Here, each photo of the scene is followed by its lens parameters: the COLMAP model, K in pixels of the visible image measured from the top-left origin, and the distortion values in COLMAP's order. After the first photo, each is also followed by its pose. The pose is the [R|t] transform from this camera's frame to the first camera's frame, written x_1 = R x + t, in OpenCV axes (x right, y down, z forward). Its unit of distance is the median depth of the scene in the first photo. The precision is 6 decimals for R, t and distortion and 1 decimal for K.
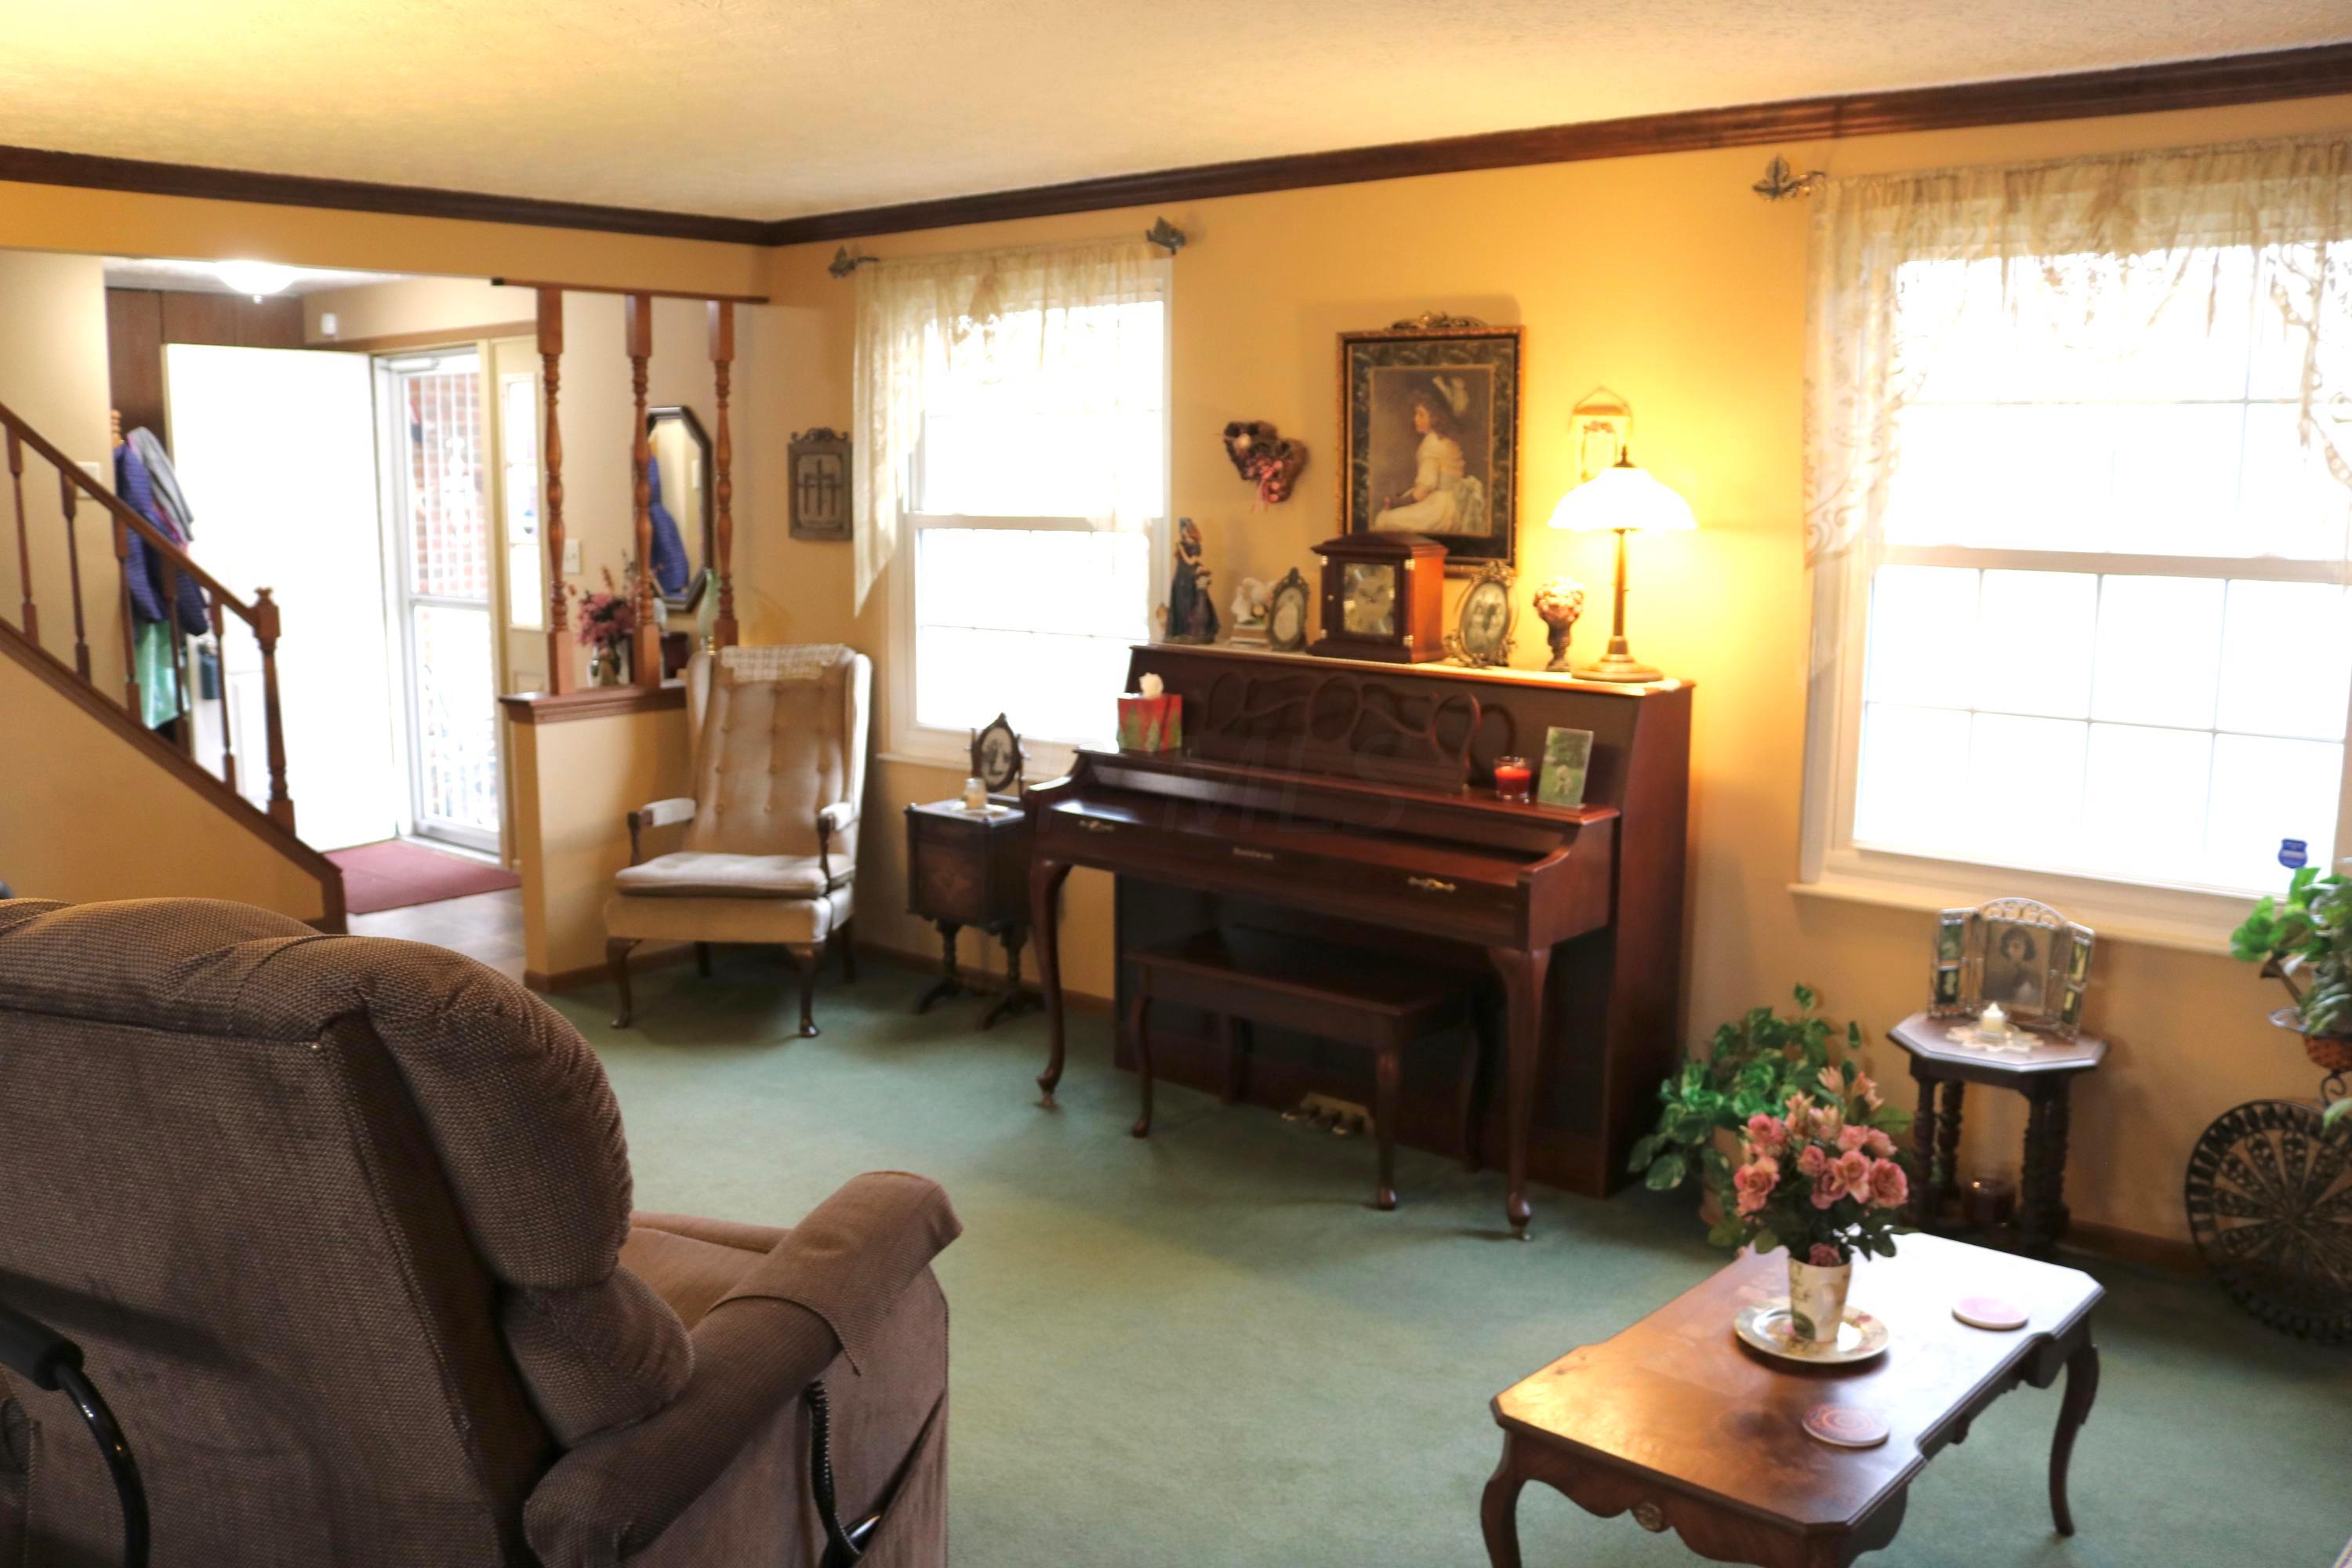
lens RADIAL K [[1961.2, 0, 1176.0], [0, 1961.2, 784.0], [0, 0, 1]] dist [-0.150614, 0.131705]
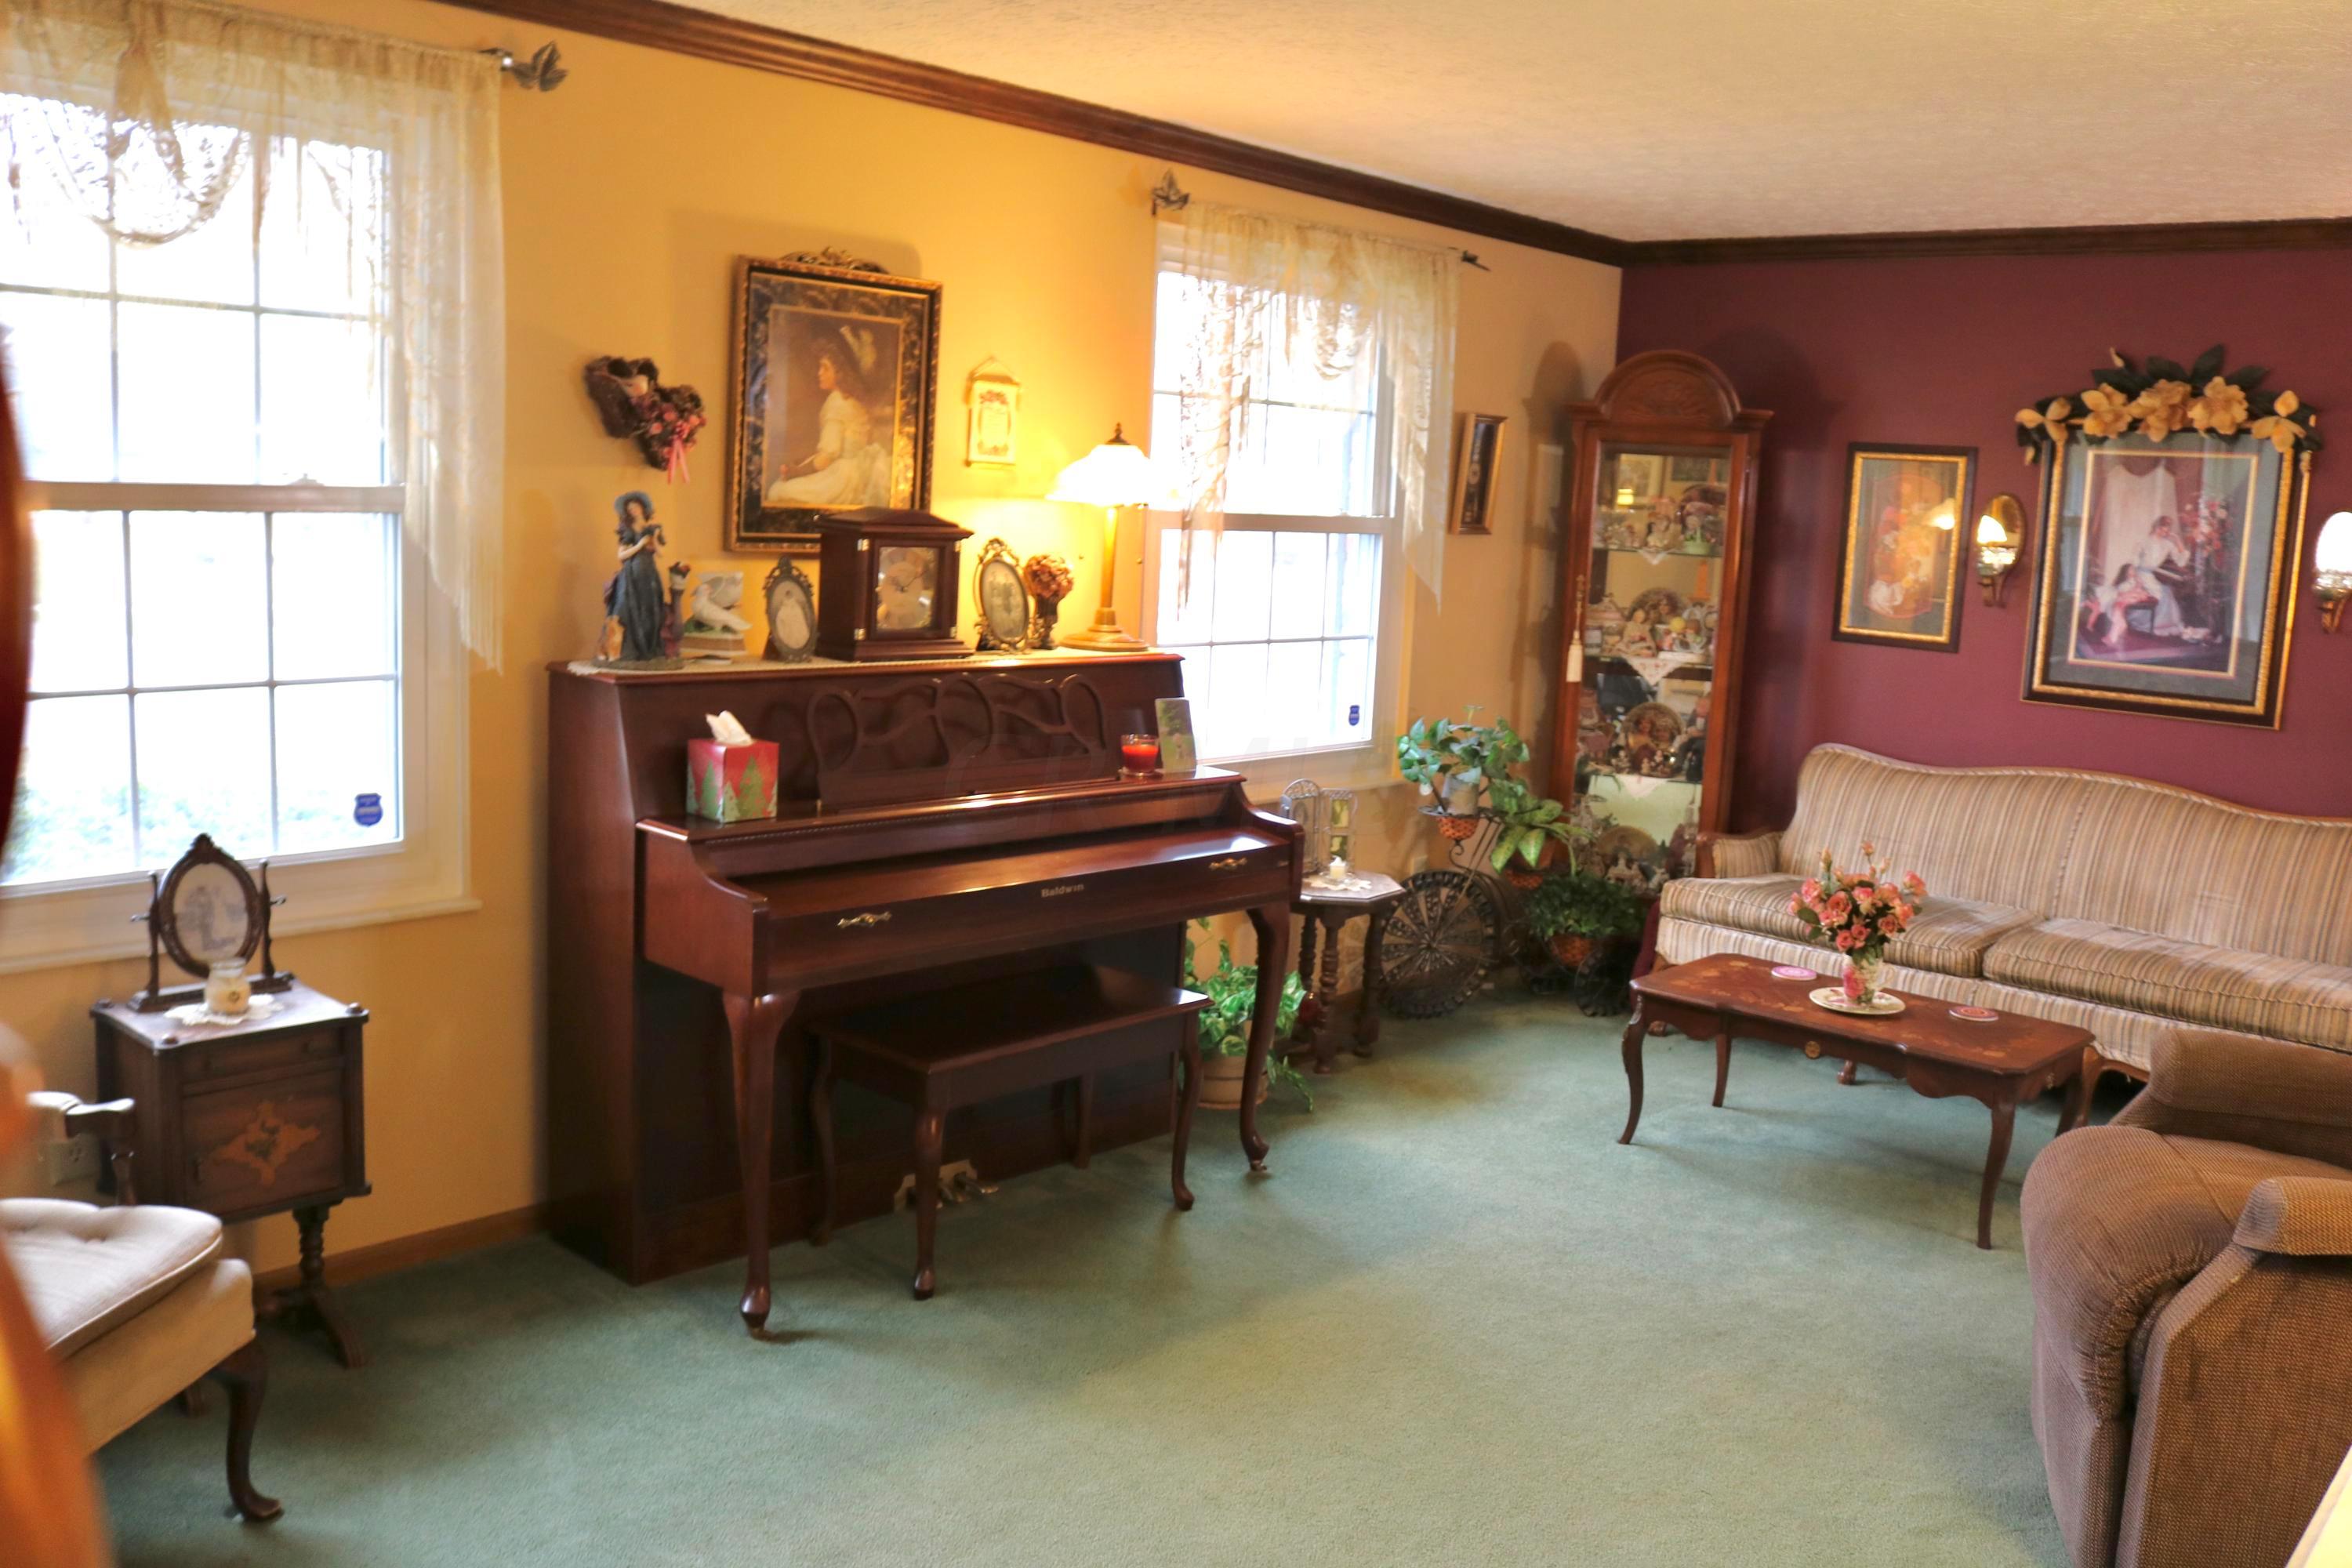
lens RADIAL K [[1961.2, 0, 1176.0], [0, 1961.2, 784.0], [0, 0, 1]] dist [-0.150614, 0.131705]
pose [[0.056072, -0.153533, 0.986551, -0.734689], [0.110178, 0.983023, 0.146721, -0.119723], [-0.992329, 0.100470, 0.072036, 0.812169]]
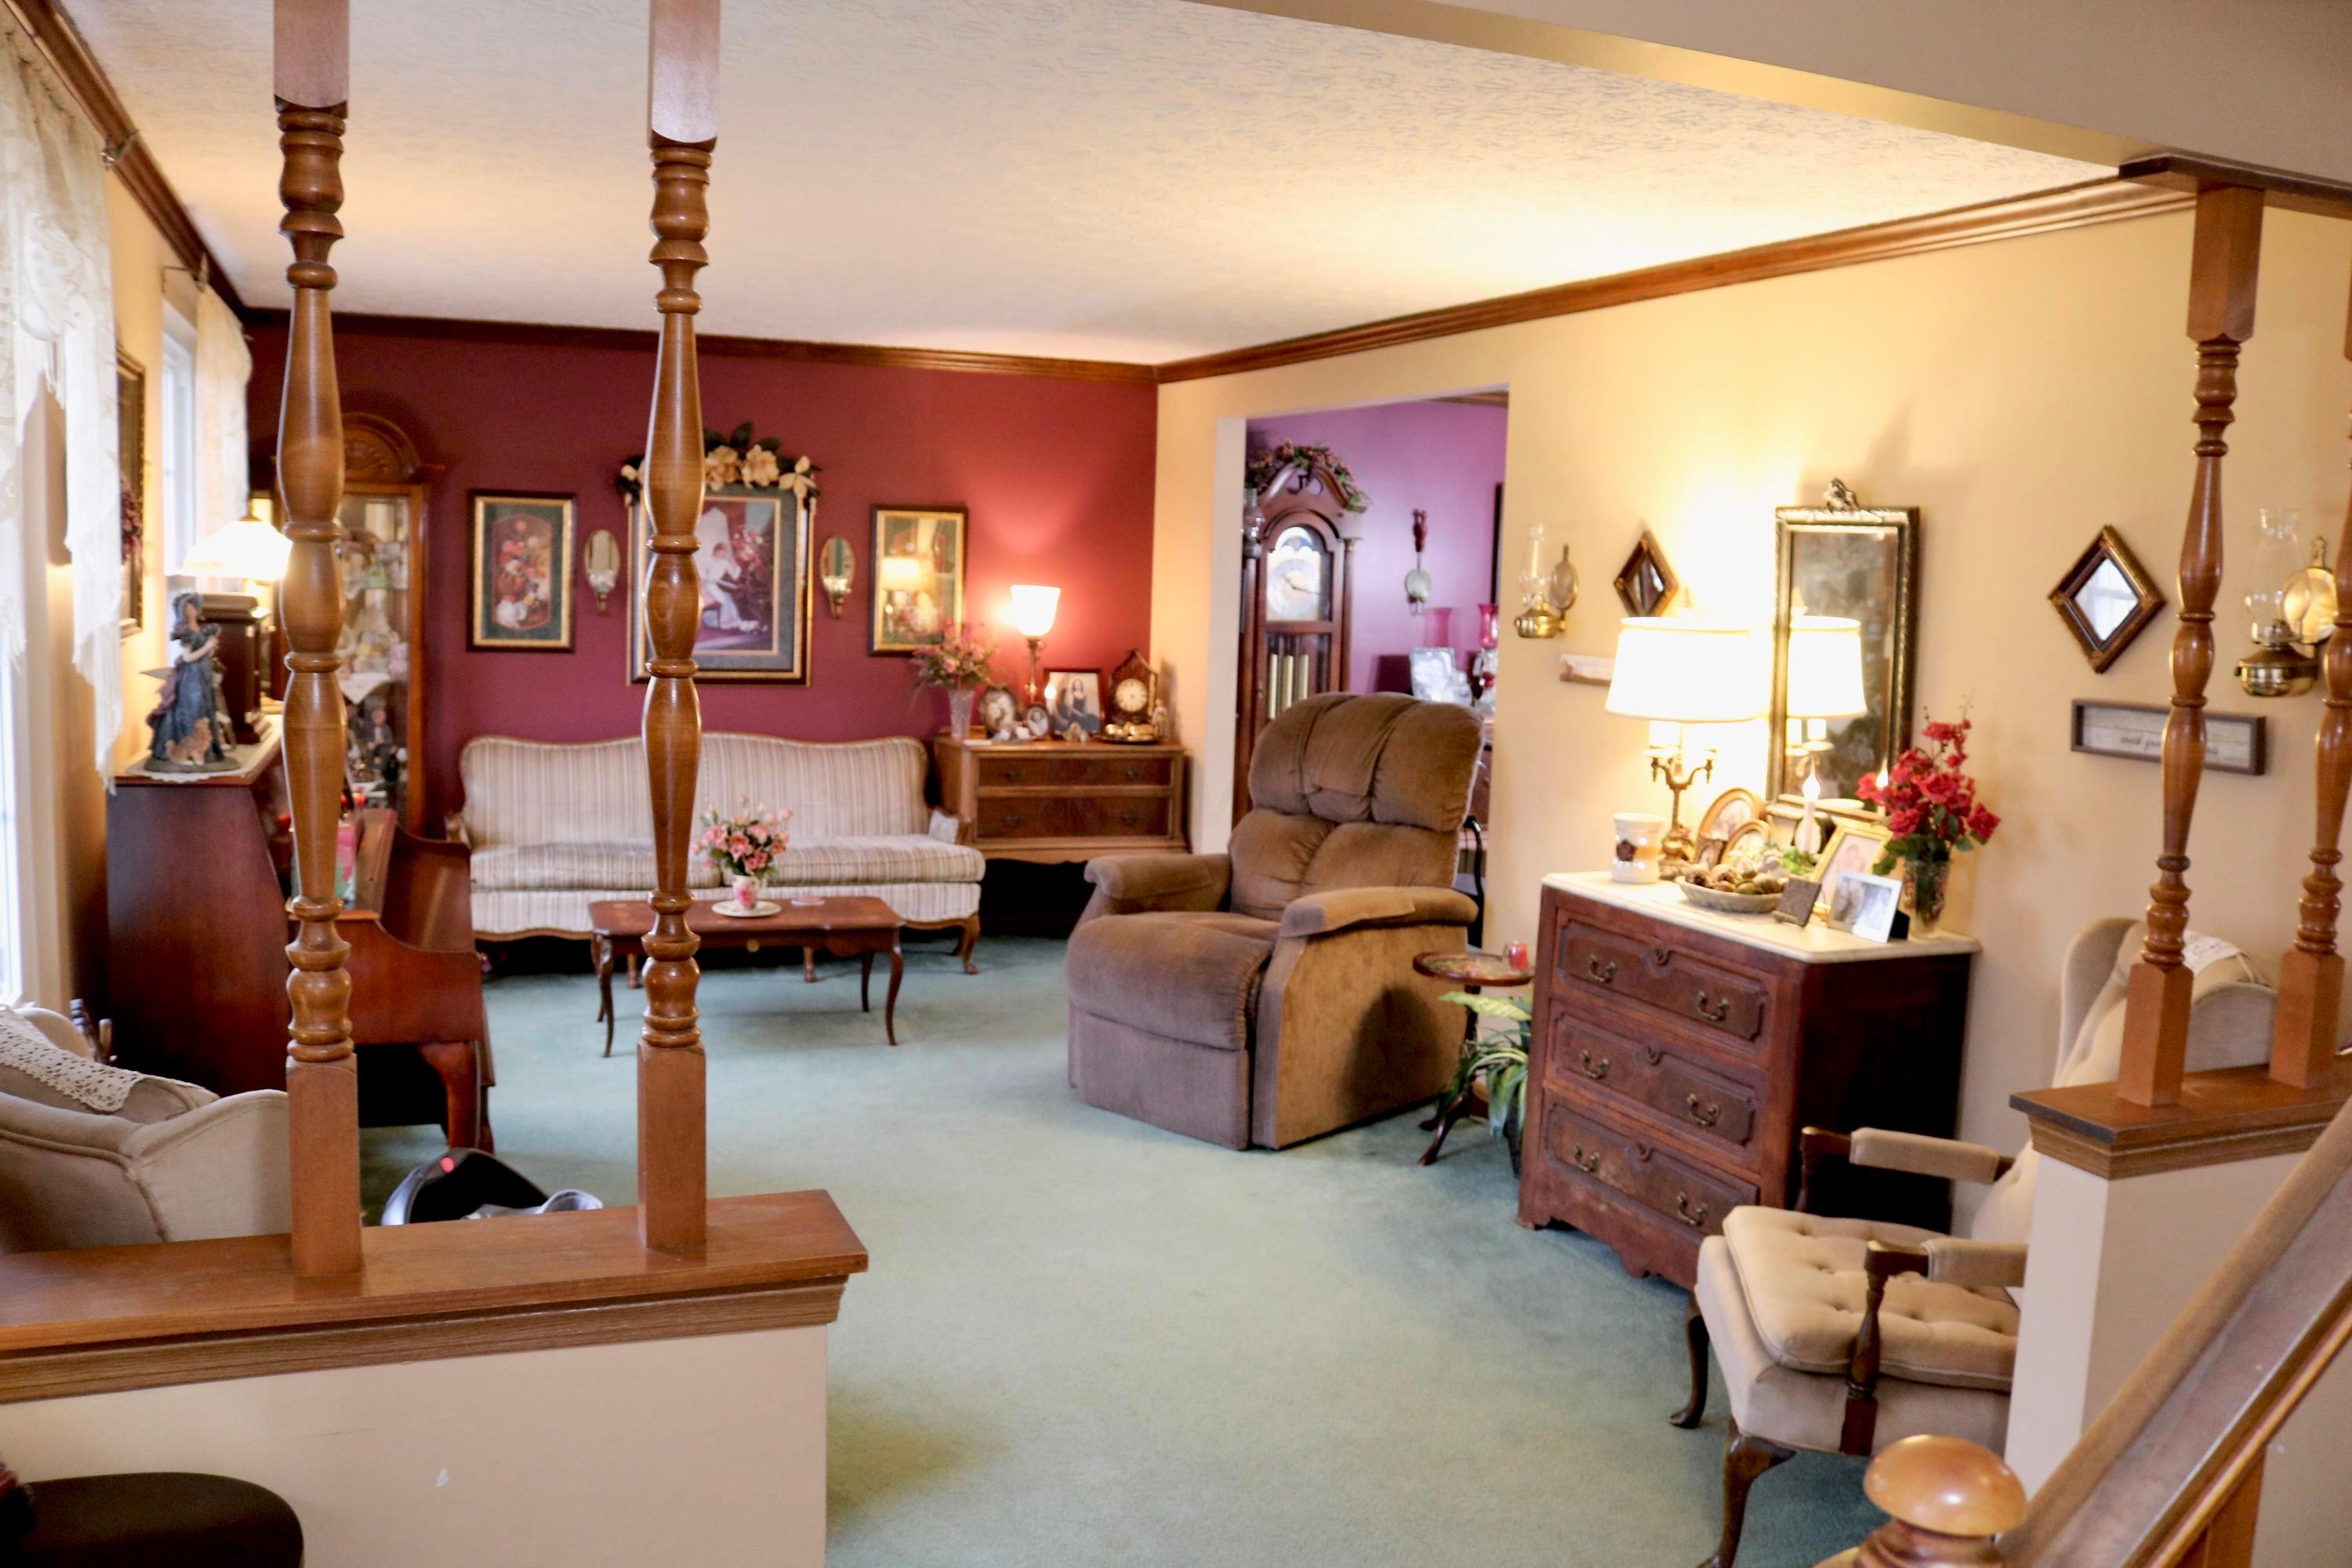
lens RADIAL K [[1961.2, 0, 1176.0], [0, 1961.2, 784.0], [0, 0, 1]] dist [-0.150614, 0.131705]
pose [[-0.877548, -0.093306, 0.470323, -0.670529], [0.031813, 0.967393, 0.251275, -0.245255], [-0.478433, 0.235468, -0.845965, 1.522113]]
